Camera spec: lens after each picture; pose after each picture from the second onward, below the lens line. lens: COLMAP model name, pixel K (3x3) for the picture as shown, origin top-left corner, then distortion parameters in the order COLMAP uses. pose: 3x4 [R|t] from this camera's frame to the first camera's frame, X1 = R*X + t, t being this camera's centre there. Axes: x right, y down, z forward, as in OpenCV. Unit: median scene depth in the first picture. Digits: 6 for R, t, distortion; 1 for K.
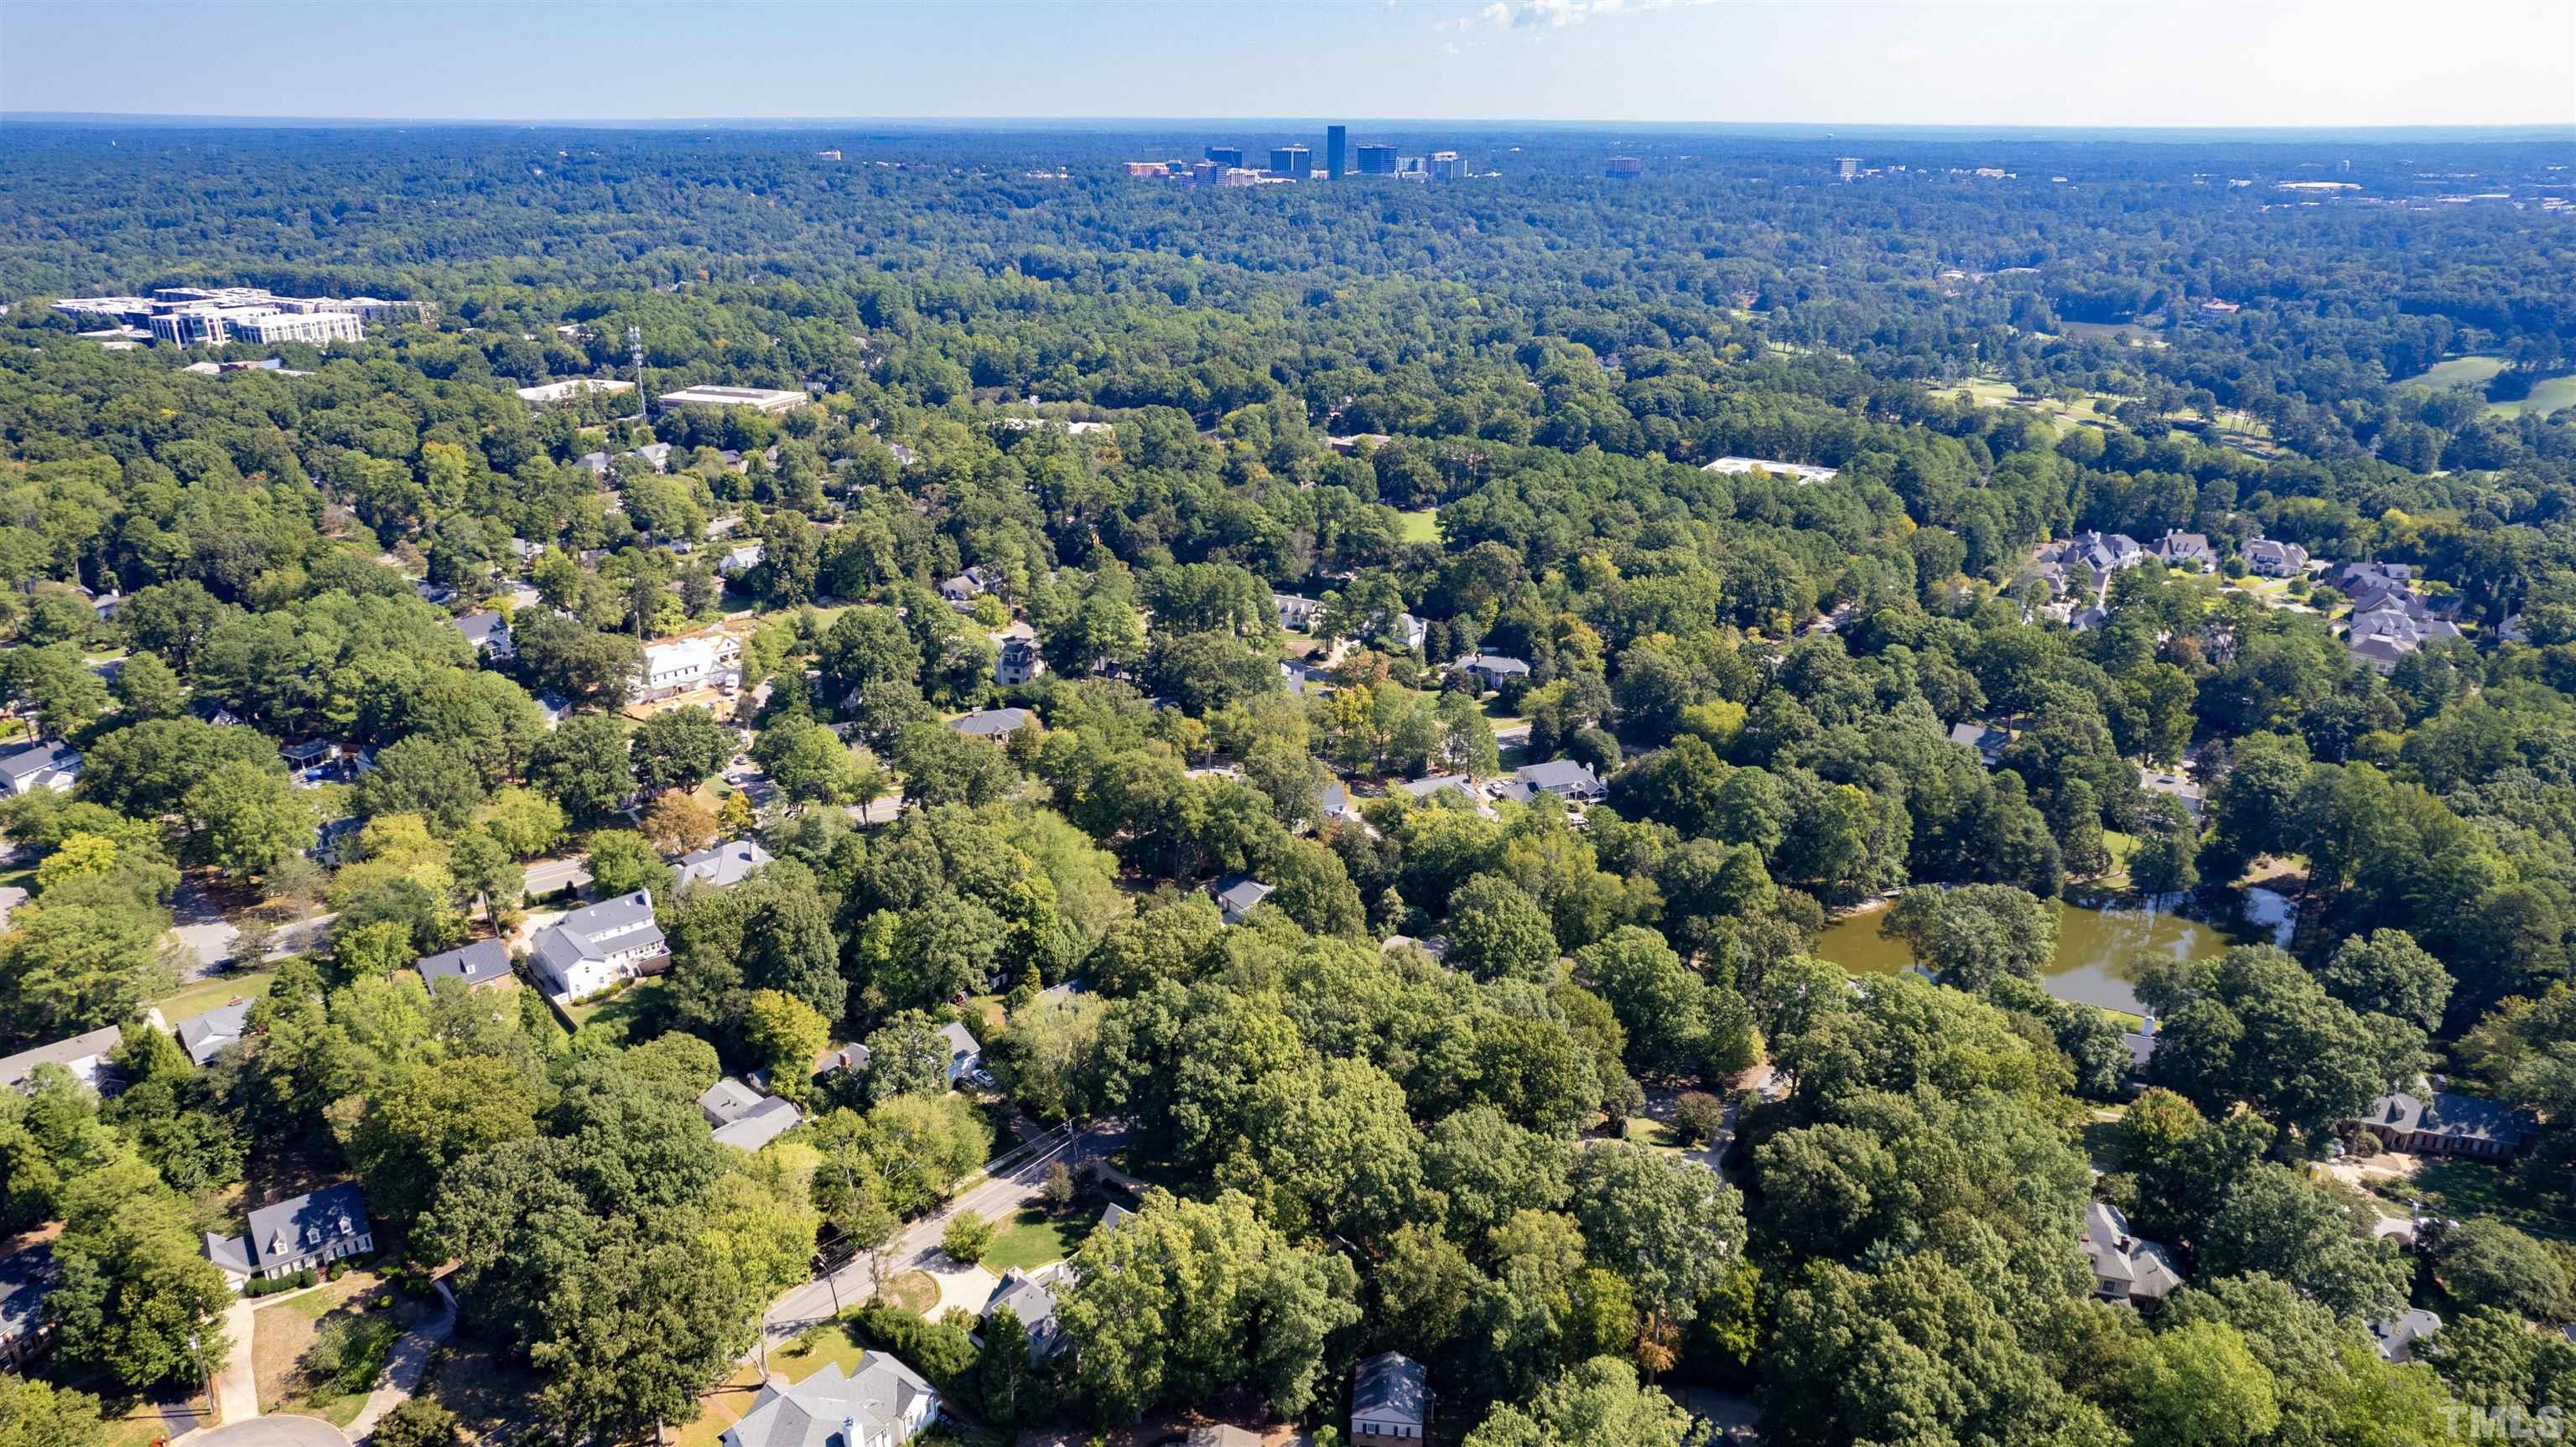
lens RADIAL K [[1651.1, 0, 1301.9], [0, 1651.1, 727.0], [0, 0, 1]] dist [-0.071478, 0.053305]
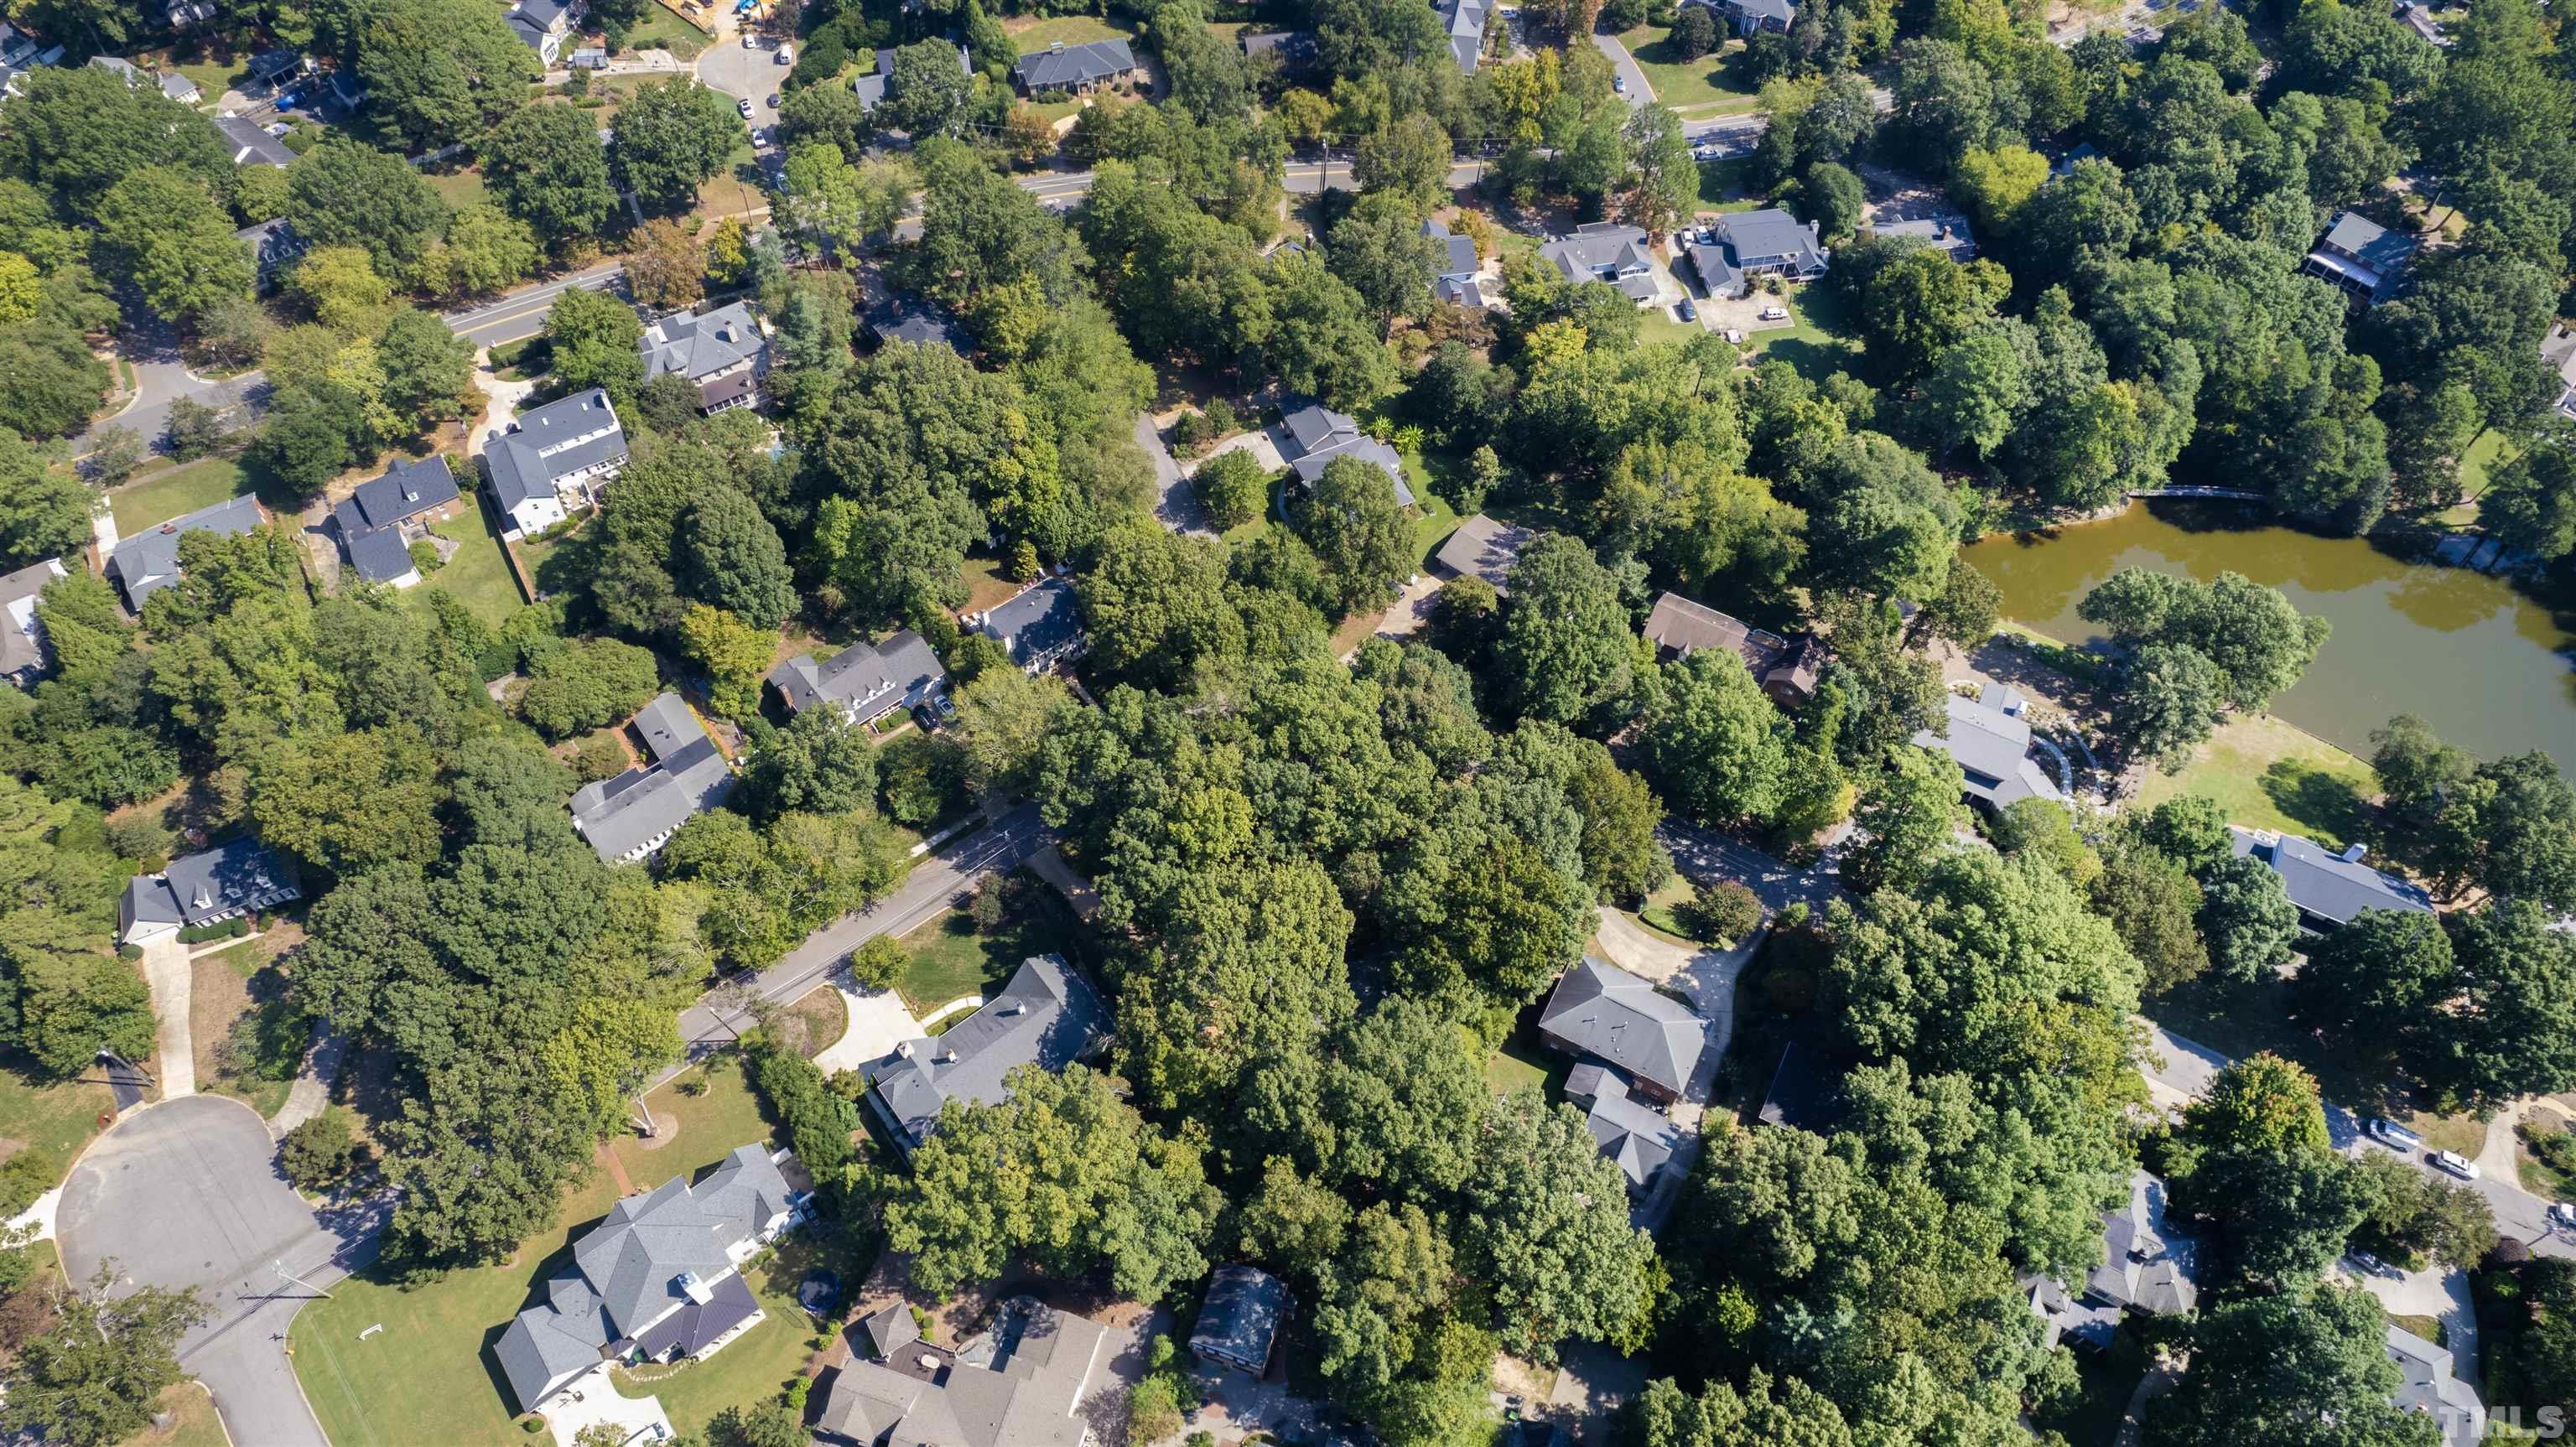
lens RADIAL K [[1651.1, 0, 1301.9], [0, 1651.1, 727.0], [0, 0, 1]] dist [-0.071478, 0.053305]
pose [[0.978638, 0.163492, -0.124651, 0.111808], [-0.064882, 0.820926, 0.567337, -0.305588], [0.195085, -0.547130, 0.813997, 0.307691]]
